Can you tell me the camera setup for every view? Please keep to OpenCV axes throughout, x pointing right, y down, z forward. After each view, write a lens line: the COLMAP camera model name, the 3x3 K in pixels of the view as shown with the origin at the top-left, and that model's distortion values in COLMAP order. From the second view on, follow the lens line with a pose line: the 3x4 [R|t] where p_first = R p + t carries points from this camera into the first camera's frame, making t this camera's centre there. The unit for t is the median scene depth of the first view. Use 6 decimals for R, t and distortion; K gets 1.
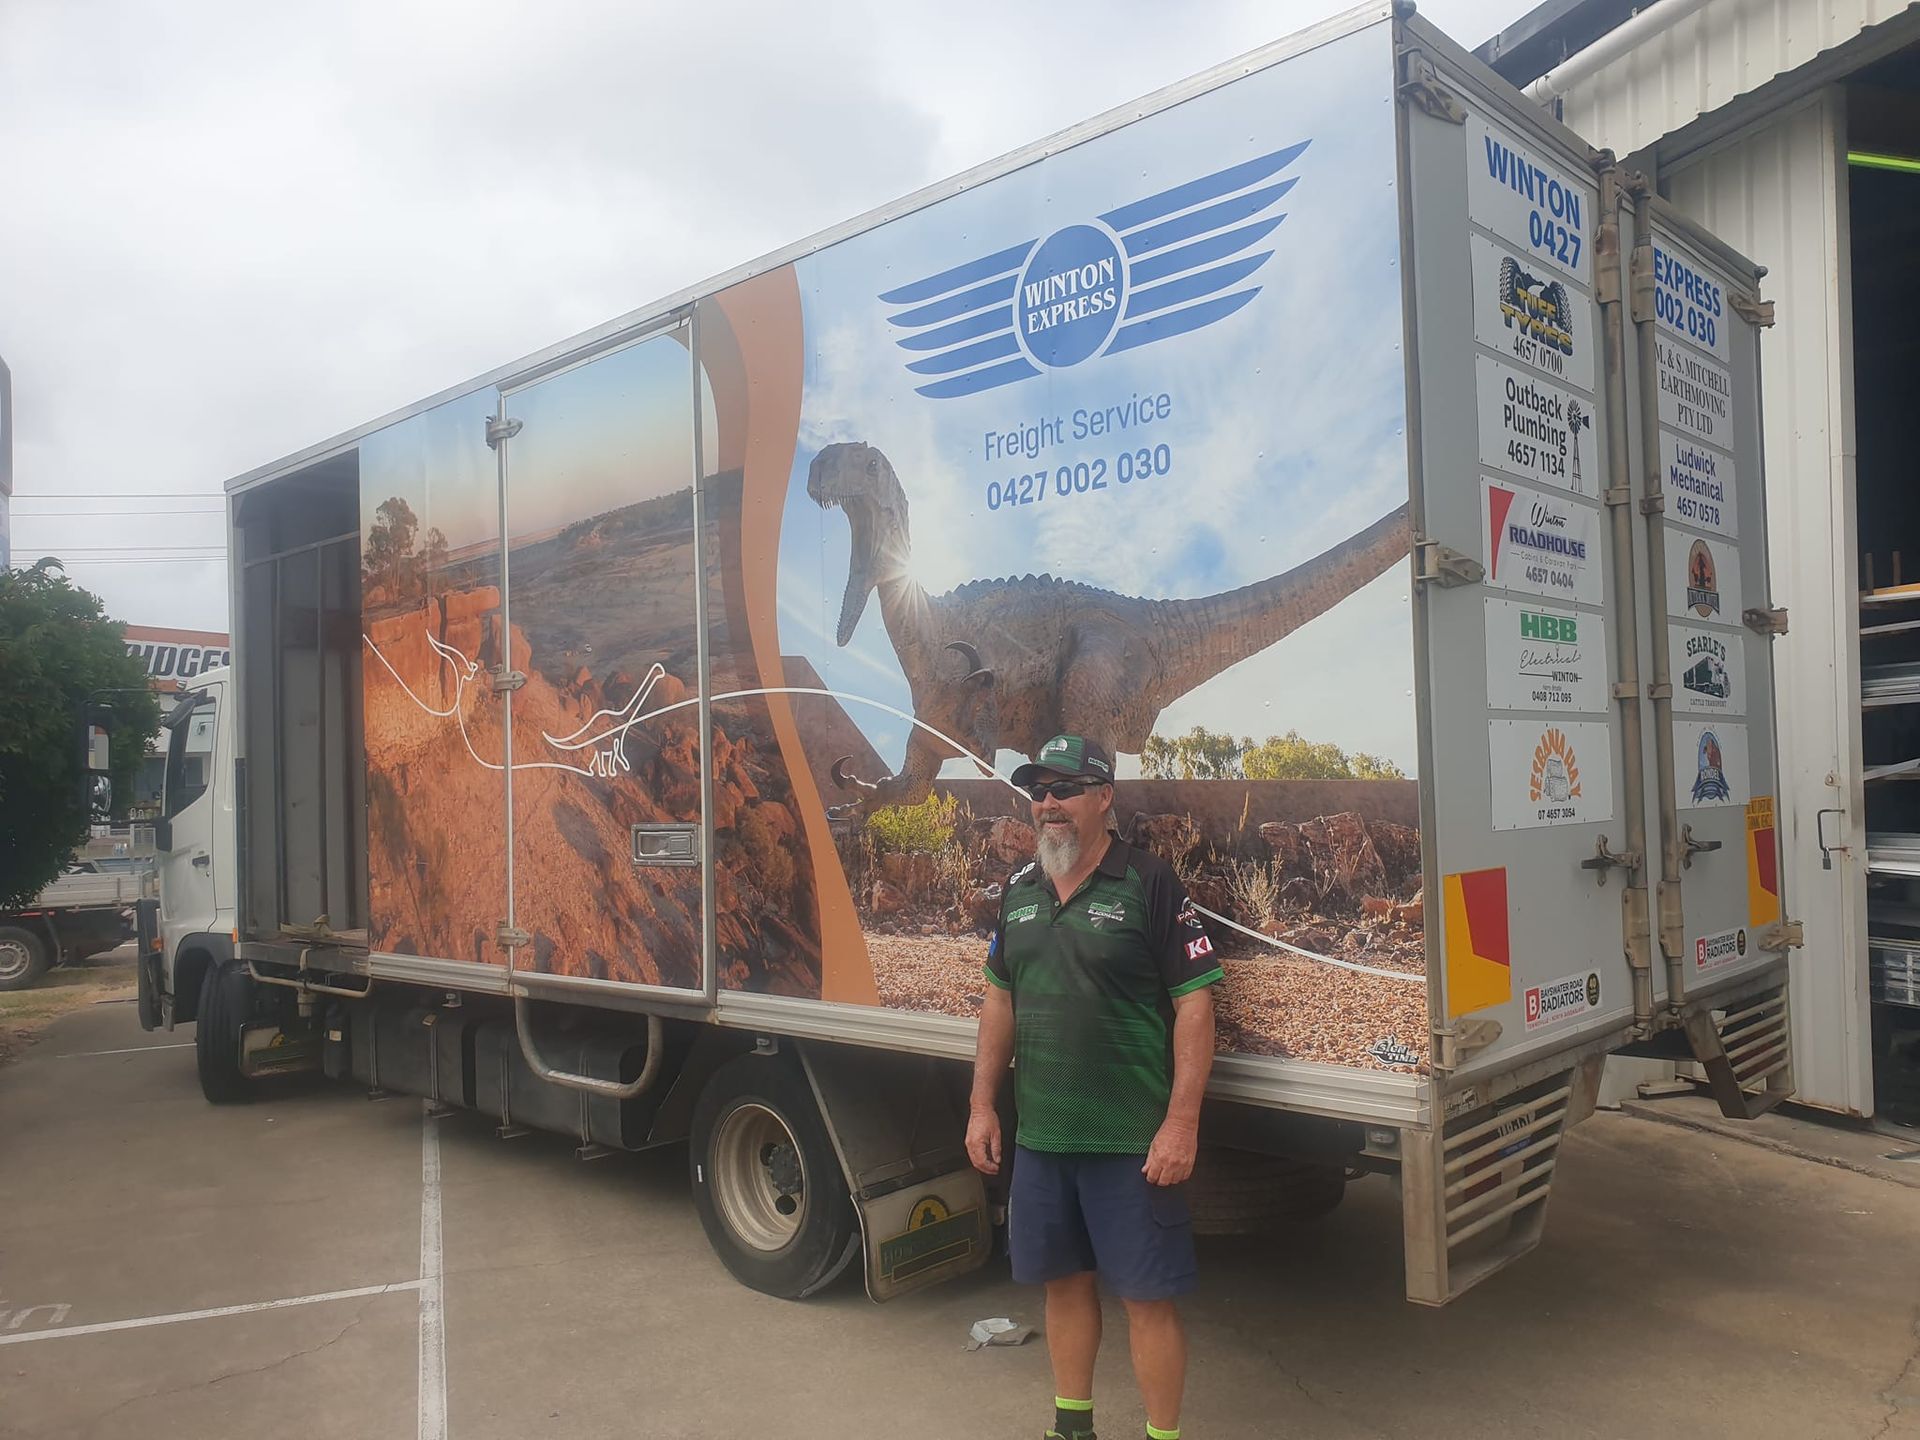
lens RADIAL K [[1488.9, 0, 959.4], [0, 1488.9, 755.5], [0, 0, 1]] dist [0.255334, -0.636712]
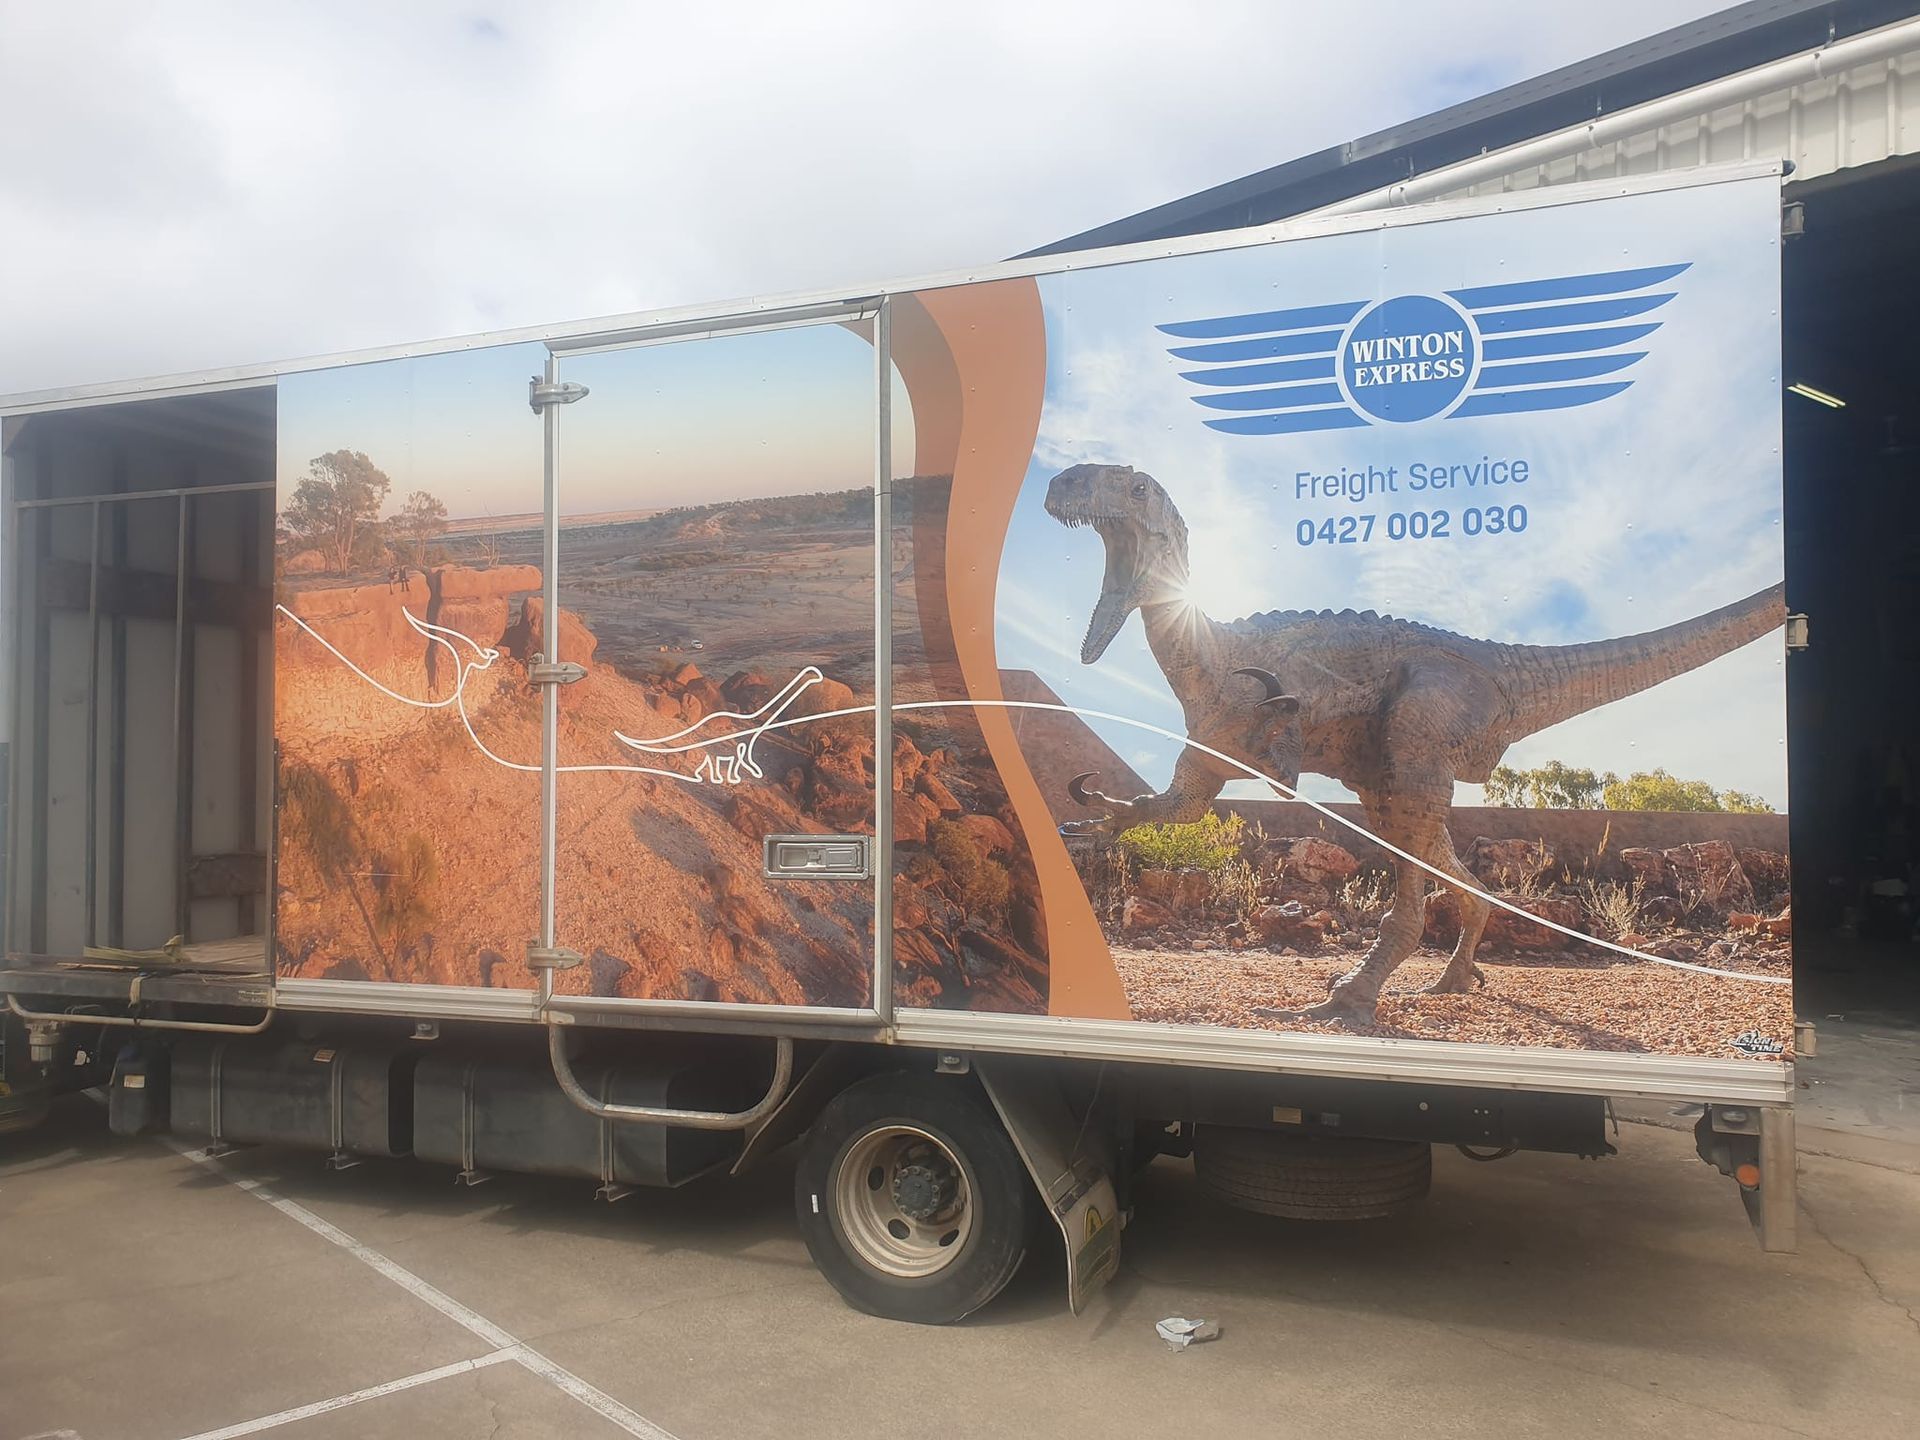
lens RADIAL K [[1488.9, 0, 959.4], [0, 1488.9, 755.5], [0, 0, 1]] dist [0.255334, -0.636712]
pose [[0.921698, 0.037436, 0.386096, -0.544334], [-0.033851, 0.999297, -0.016083, 0.007868], [-0.386427, 0.001754, 0.922318, 0.101677]]
